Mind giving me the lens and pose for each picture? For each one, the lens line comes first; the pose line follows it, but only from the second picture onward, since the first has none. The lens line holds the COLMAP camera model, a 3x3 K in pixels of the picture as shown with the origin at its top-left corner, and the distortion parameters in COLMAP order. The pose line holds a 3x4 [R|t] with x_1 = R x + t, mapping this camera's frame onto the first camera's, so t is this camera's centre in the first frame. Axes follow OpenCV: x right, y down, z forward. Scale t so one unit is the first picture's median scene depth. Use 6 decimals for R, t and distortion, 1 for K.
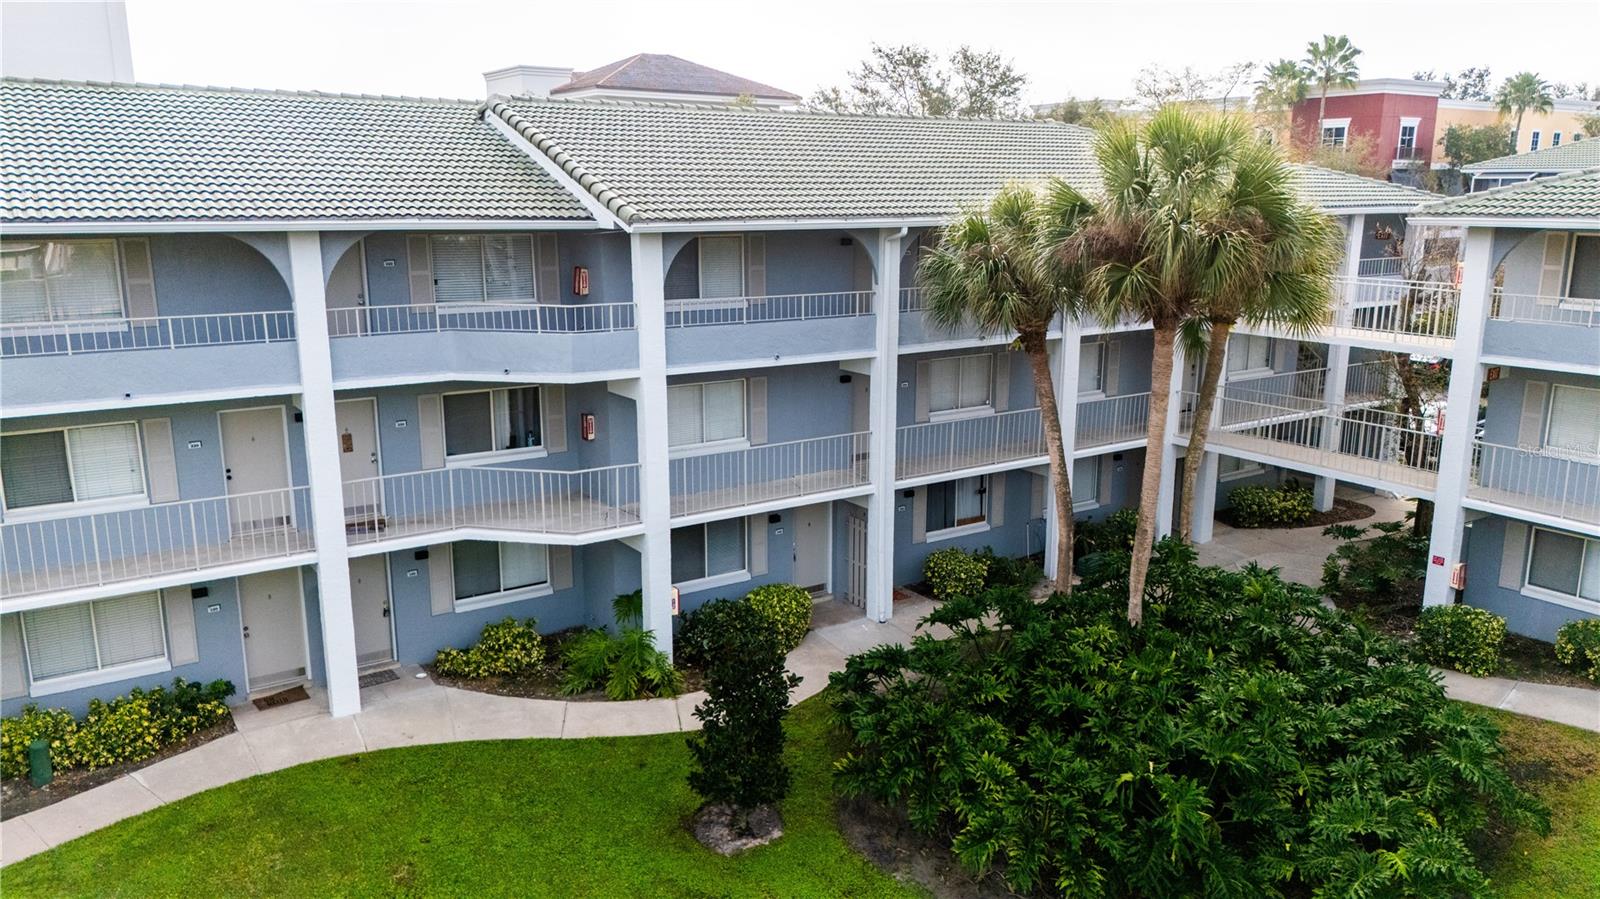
lens RADIAL K [[1167.5, 0, 800.0], [0, 1167.5, 449.5], [0, 0, 1]] dist [0.107948, -0.147383]
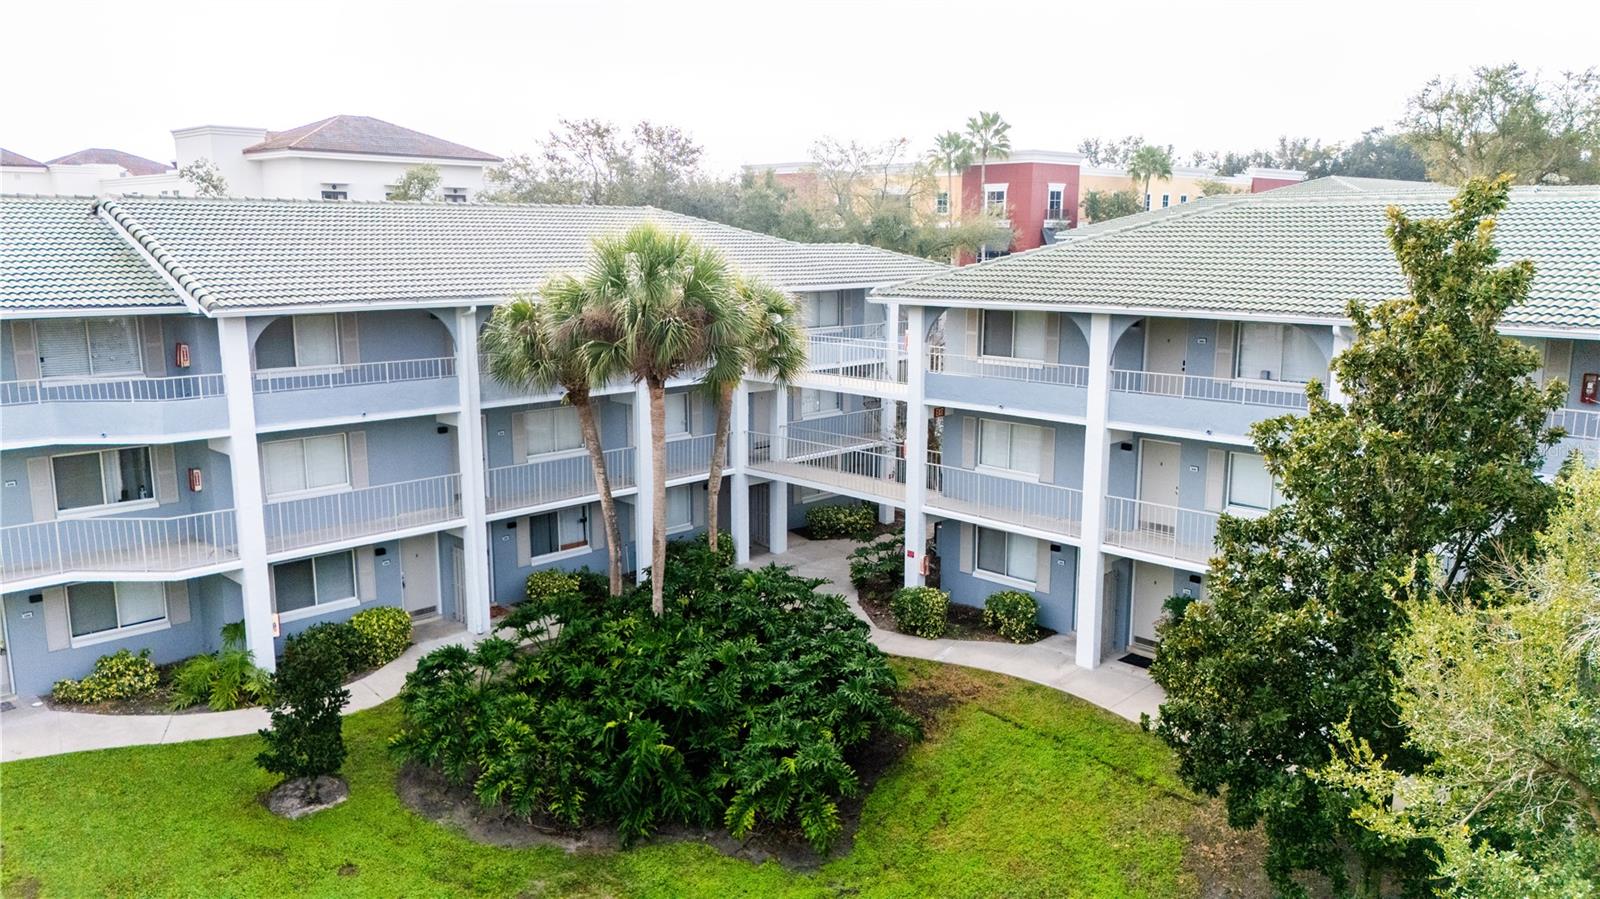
lens RADIAL K [[1170.9, 0, 807.7], [0, 1170.9, 449.5], [0, 0, 1]] dist [0.055242, -0.045923]
pose [[0.979917, -0.036794, 0.195980, 0.187135], [0.043577, 0.998587, -0.030408, 0.013097], [-0.194584, 0.038338, 0.980136, -0.270372]]
